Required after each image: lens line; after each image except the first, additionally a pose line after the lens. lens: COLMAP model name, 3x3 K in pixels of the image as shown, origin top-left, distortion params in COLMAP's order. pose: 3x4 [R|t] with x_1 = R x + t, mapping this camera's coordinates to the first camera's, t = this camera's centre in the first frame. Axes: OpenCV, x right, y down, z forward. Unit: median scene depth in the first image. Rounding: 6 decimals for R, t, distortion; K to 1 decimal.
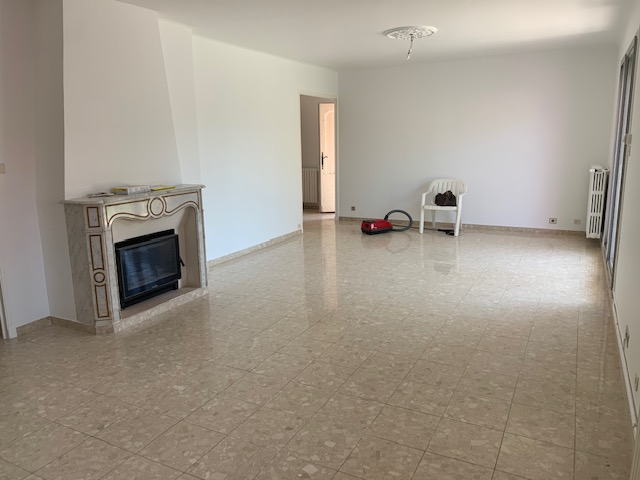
lens RADIAL K [[485.3, 0, 318.4], [0, 485.3, 231.5], [0, 0, 1]] dist [0.046702, -0.089208]
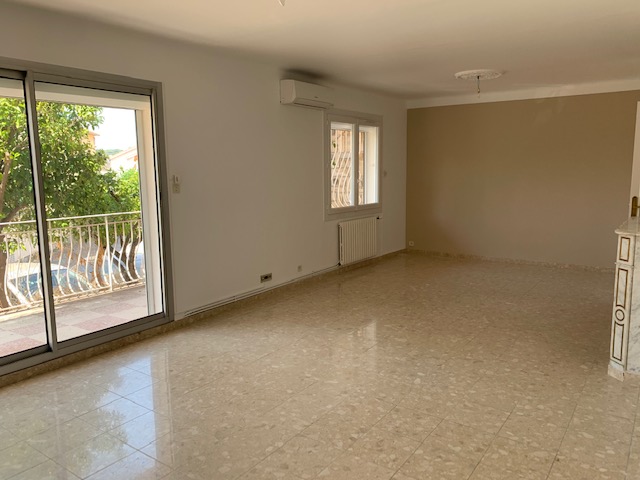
lens RADIAL K [[485.3, 0, 318.4], [0, 485.3, 231.5], [0, 0, 1]] dist [0.046702, -0.089208]
pose [[-0.990342, 0.013932, 0.137944, 0.118882], [0.056060, 0.950220, 0.306496, -0.382844], [-0.126807, 0.311268, -0.941824, 1.959730]]
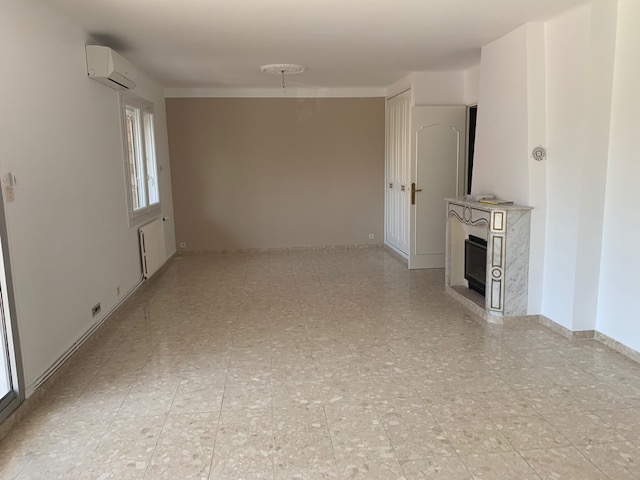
lens RADIAL K [[485.3, 0, 318.4], [0, 485.3, 231.5], [0, 0, 1]] dist [0.046702, -0.089208]
pose [[-0.828028, 0.119020, -0.547909, 0.614745], [-0.066994, 0.949207, 0.307436, -0.349400], [0.556670, 0.291272, -0.777997, 1.738480]]
